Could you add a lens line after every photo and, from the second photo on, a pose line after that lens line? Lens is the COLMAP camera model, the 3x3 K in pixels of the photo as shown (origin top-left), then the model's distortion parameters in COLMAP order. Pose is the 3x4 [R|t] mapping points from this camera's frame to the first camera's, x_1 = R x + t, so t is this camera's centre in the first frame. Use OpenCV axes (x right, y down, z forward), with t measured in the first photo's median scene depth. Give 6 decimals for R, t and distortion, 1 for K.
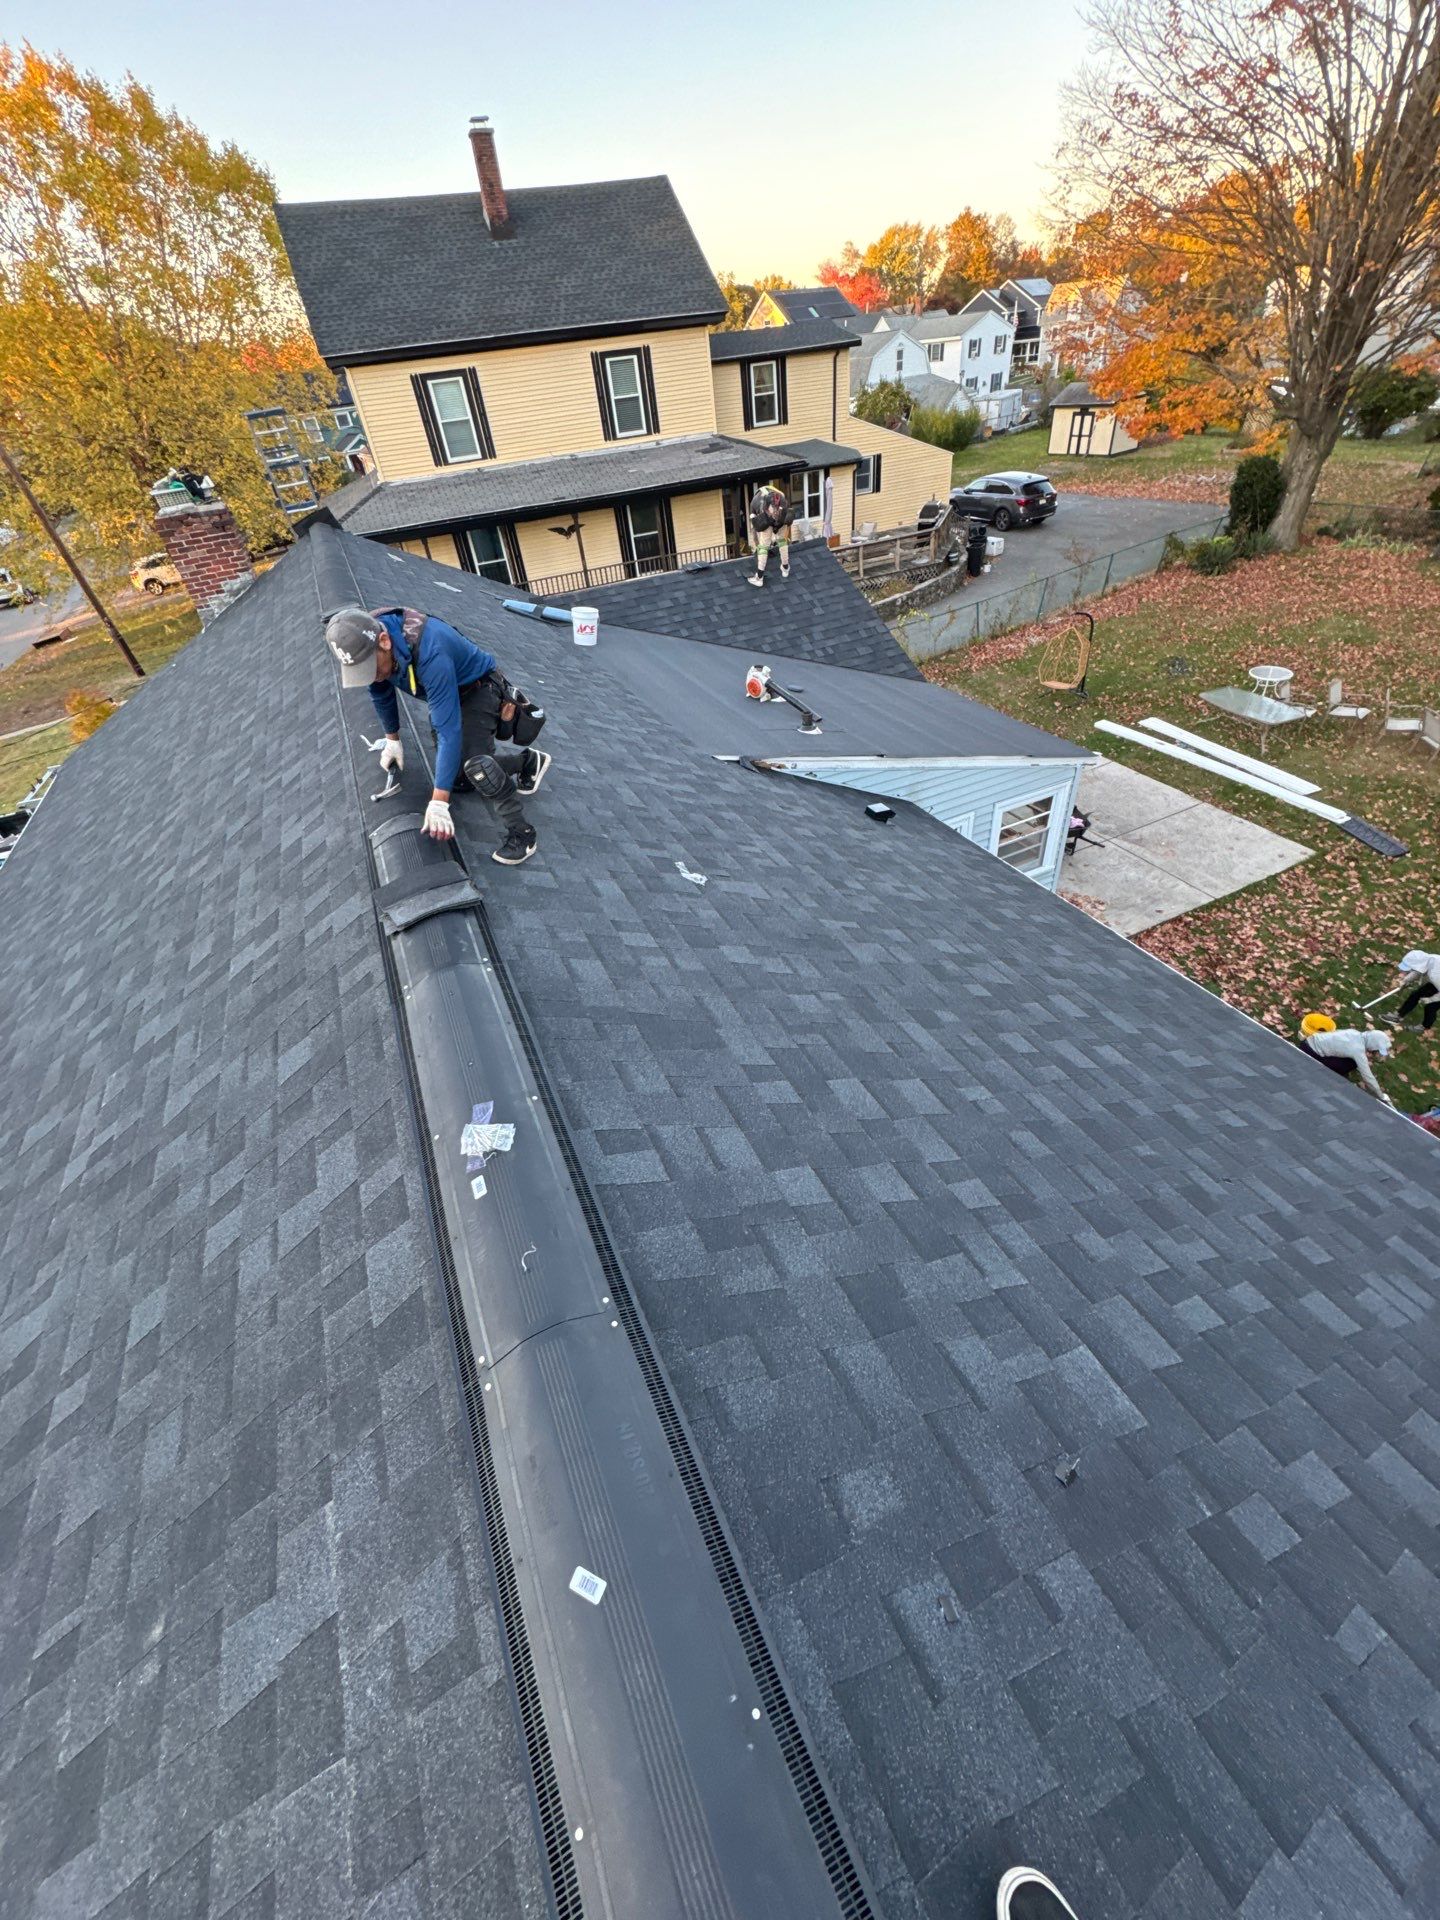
lens RADIAL K [[774.8, 0, 720.0], [0, 774.8, 960.0], [0, 0, 1]] dist [-0.000900, -0.000062]
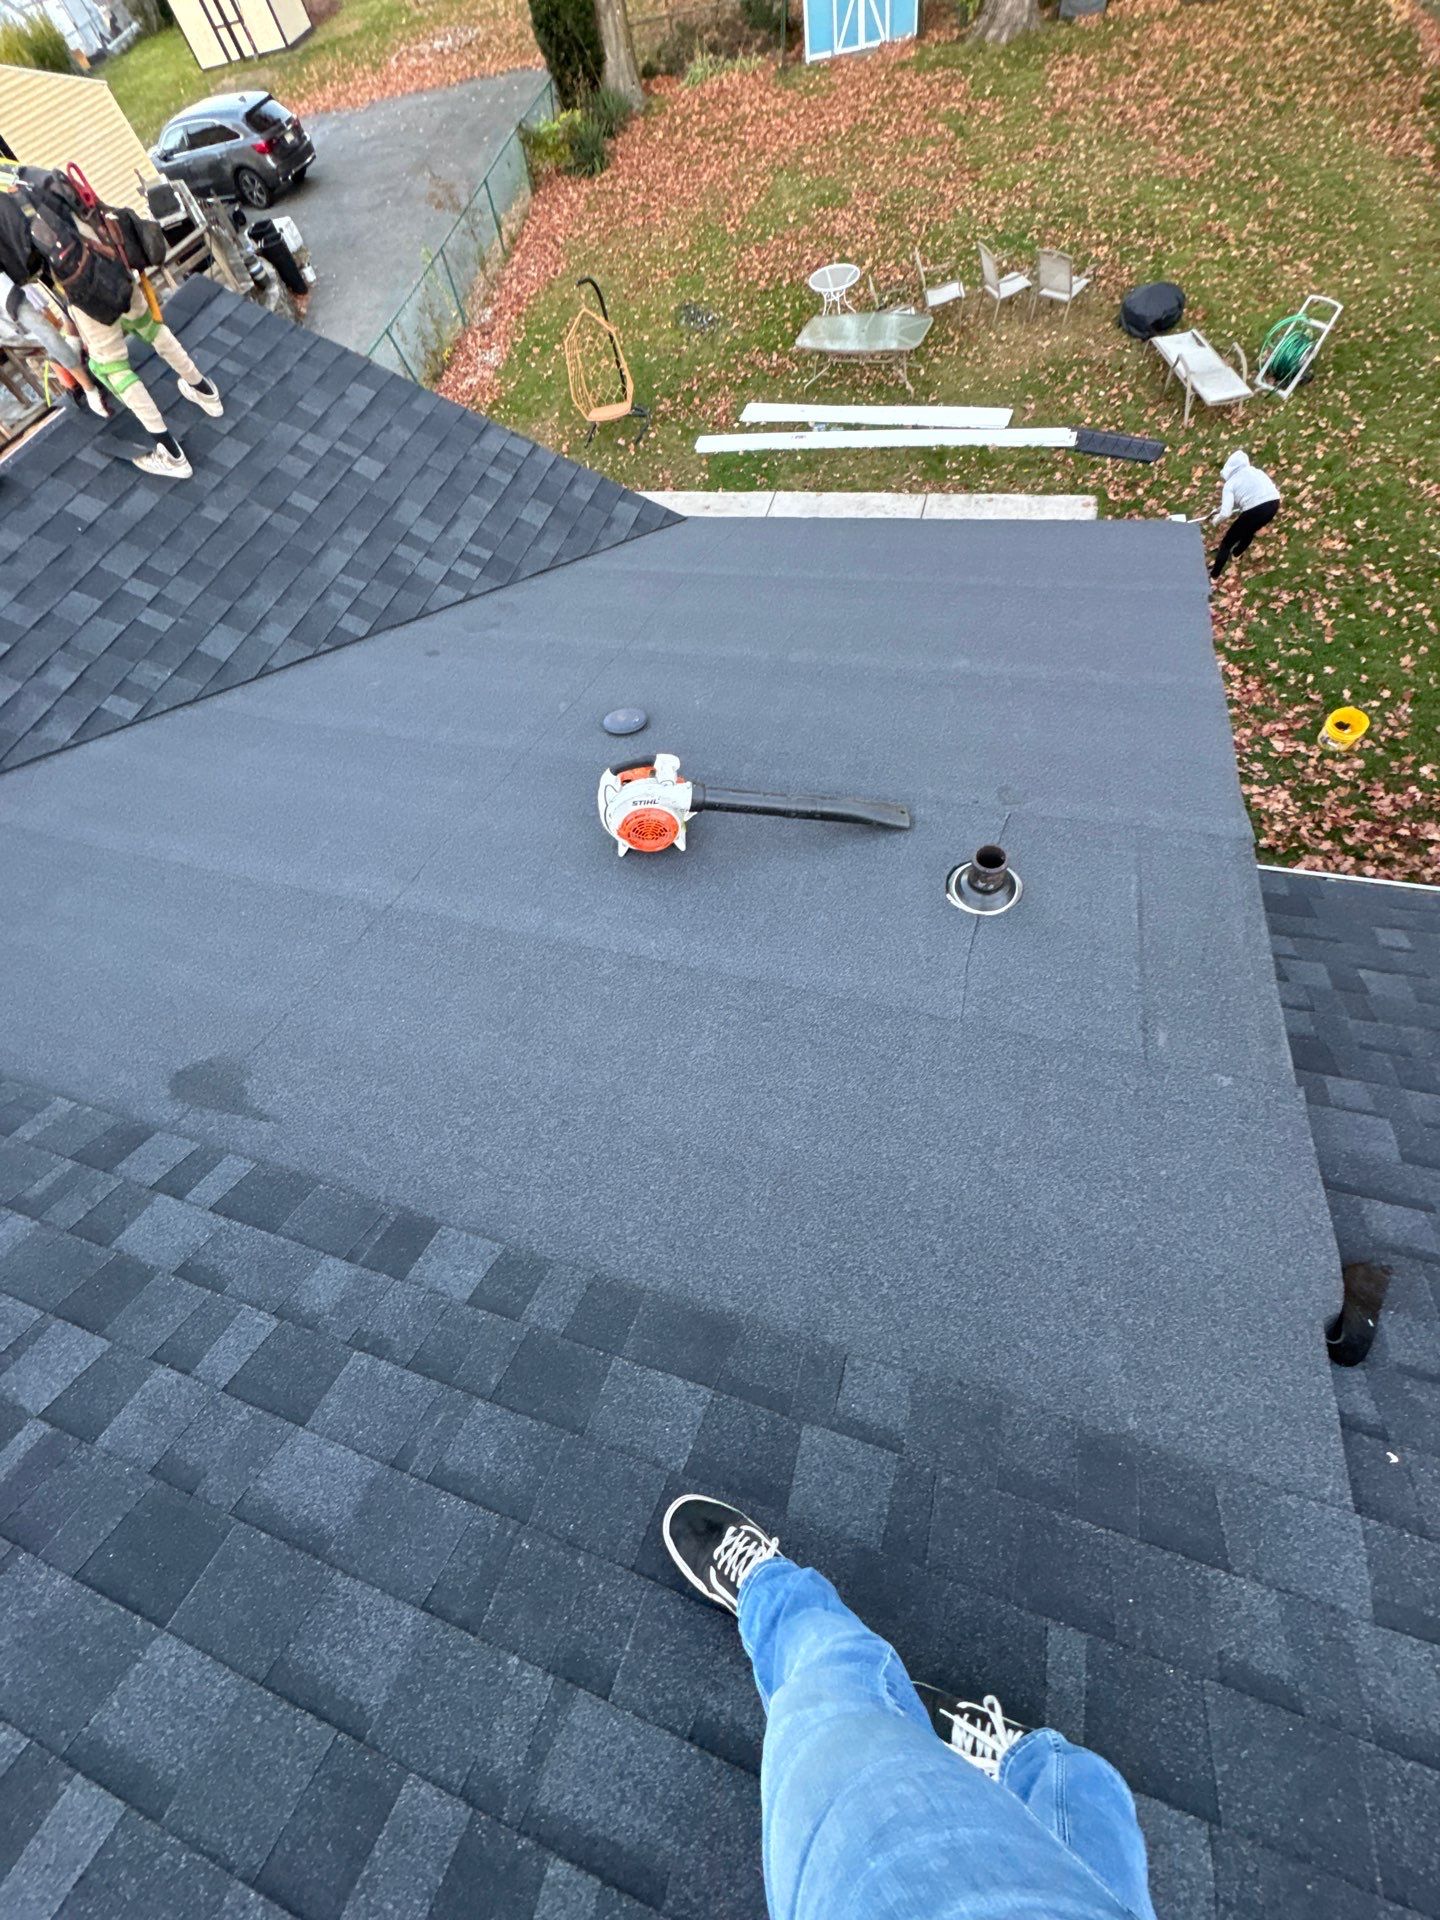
lens RADIAL K [[774.8, 0, 720.0], [0, 774.8, 960.0], [0, 0, 1]] dist [-0.000900, -0.000062]
pose [[0.671705, -0.654379, 0.347277, -0.031503], [0.538916, 0.753273, 0.377027, -0.170669], [-0.508313, -0.066097, 0.858632, 0.298714]]
